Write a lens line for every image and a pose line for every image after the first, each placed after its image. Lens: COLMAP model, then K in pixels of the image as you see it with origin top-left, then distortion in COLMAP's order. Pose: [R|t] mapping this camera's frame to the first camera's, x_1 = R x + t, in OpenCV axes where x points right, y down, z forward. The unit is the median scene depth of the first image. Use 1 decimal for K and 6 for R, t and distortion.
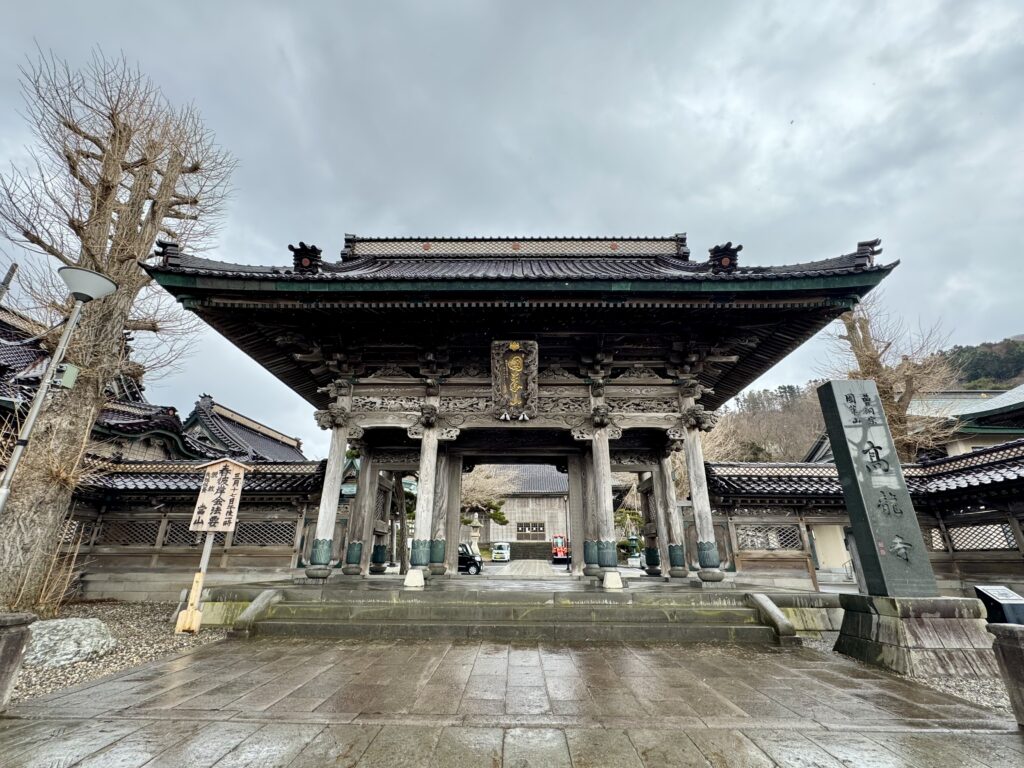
lens RADIAL K [[445.5, 0, 512.0], [0, 445.5, 384.0], [0, 0, 1]] dist [0.000476, 0.000099]
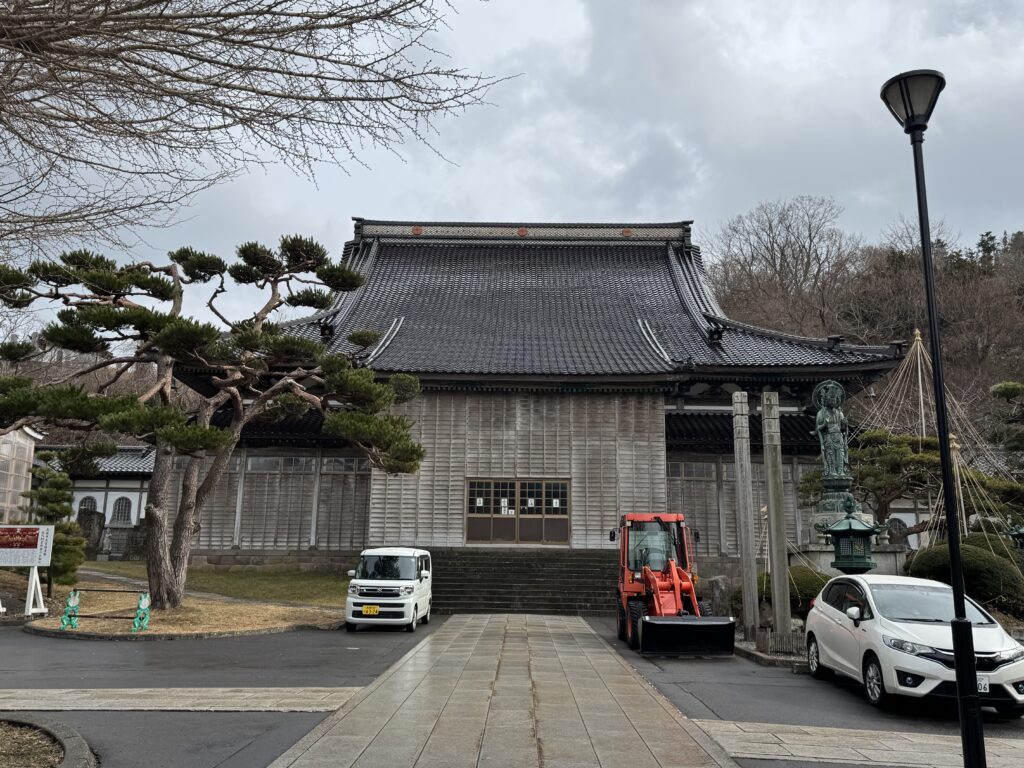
lens RADIAL K [[885.1, 0, 512.0], [0, 885.1, 384.0], [0, 0, 1]] dist [0.000743, 0.000038]
pose [[0.998880, 0.020927, 0.042440, 0.014036], [-0.027030, 0.988505, 0.148755, 0.174389], [-0.038839, -0.149736, 0.987963, 0.479110]]
